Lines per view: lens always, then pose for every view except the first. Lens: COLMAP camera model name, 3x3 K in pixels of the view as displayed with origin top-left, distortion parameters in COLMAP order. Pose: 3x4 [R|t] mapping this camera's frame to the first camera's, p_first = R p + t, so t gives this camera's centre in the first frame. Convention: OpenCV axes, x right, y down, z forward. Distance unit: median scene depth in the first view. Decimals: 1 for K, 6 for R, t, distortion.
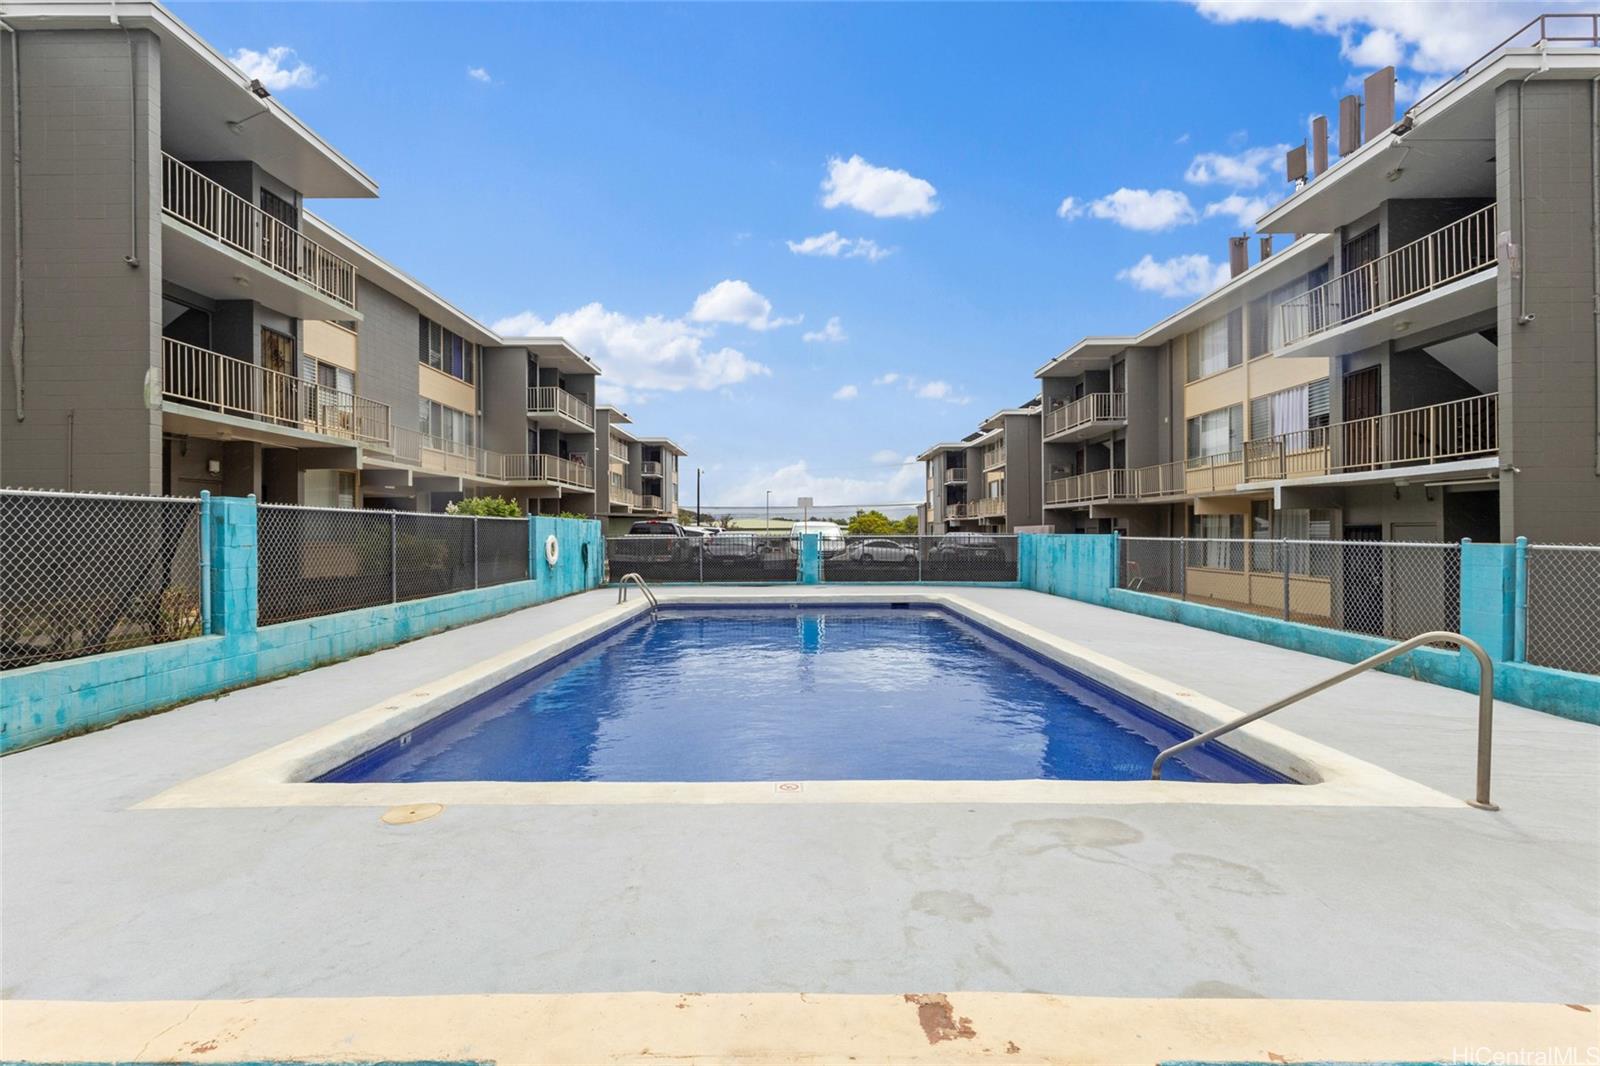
lens RADIAL K [[742.3, 0, 804.5], [0, 742.3, 523.0], [0, 0, 1]] dist [0.000447, 0.001963]
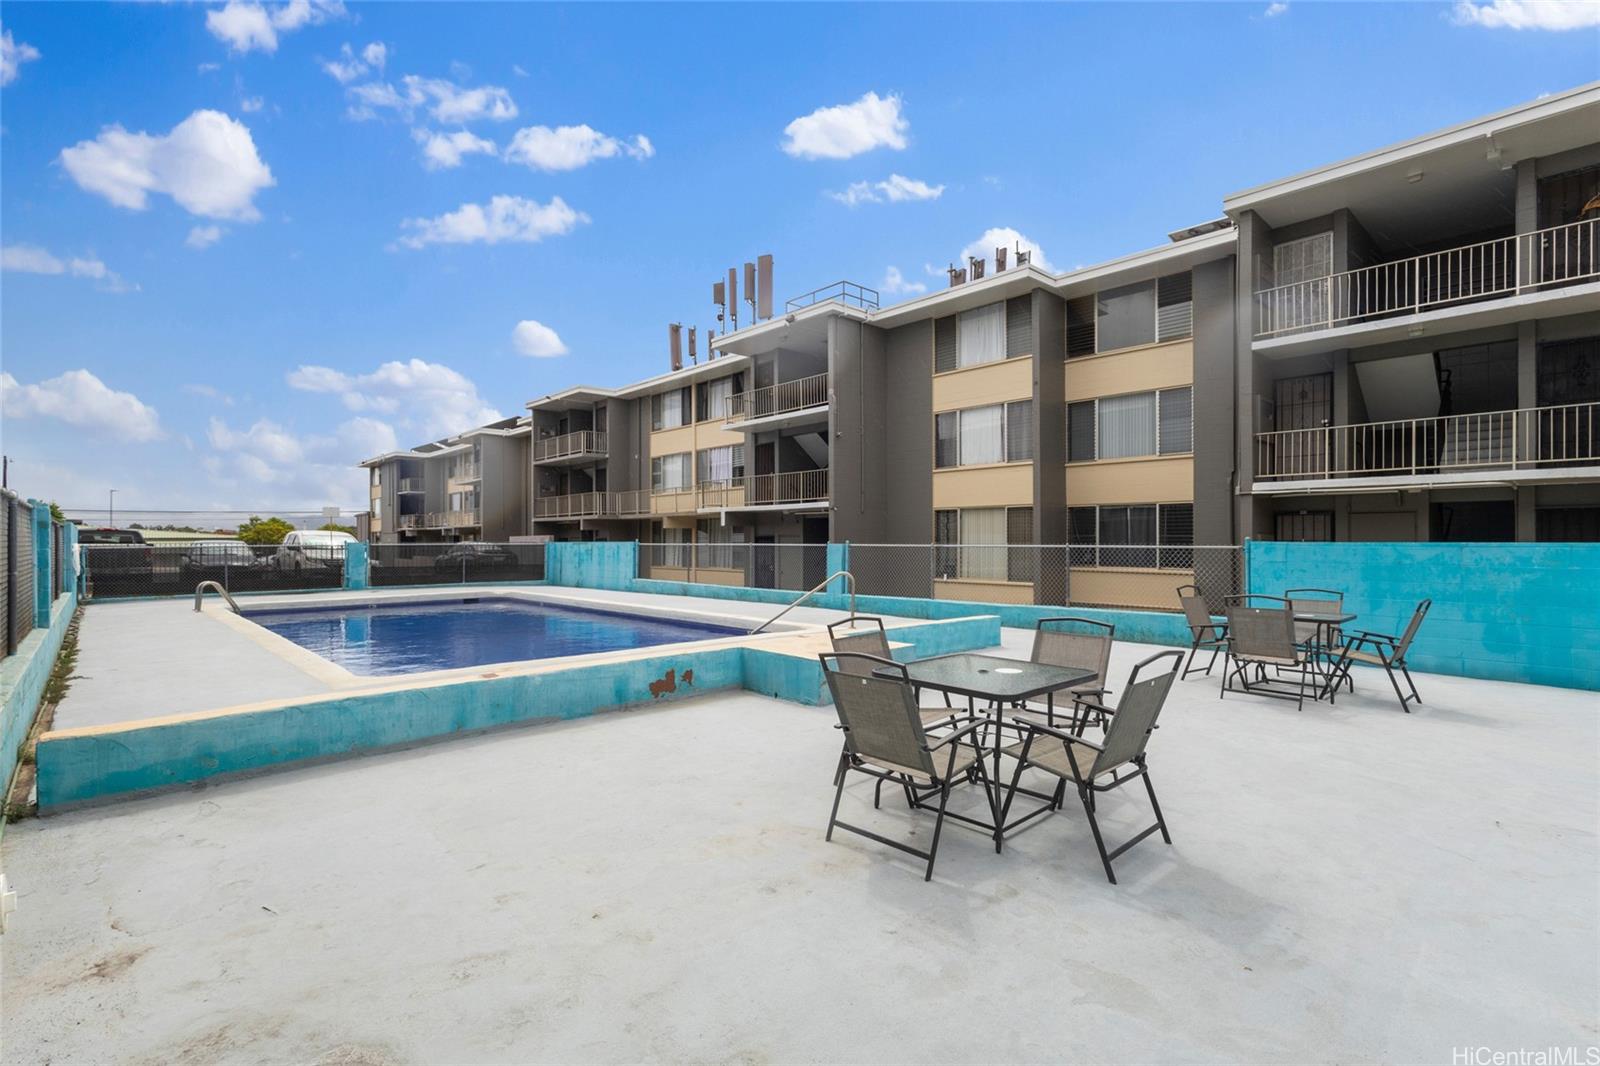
lens RADIAL K [[742.3, 0, 797.3], [0, 742.3, 536.8], [0, 0, 1]] dist [0.000447, 0.001963]
pose [[0.727527, 0.002295, 0.686076, -0.277582], [-0.005183, 0.999984, 0.002150, 0.000828], [-0.686060, -0.005120, 0.727527, -0.218617]]
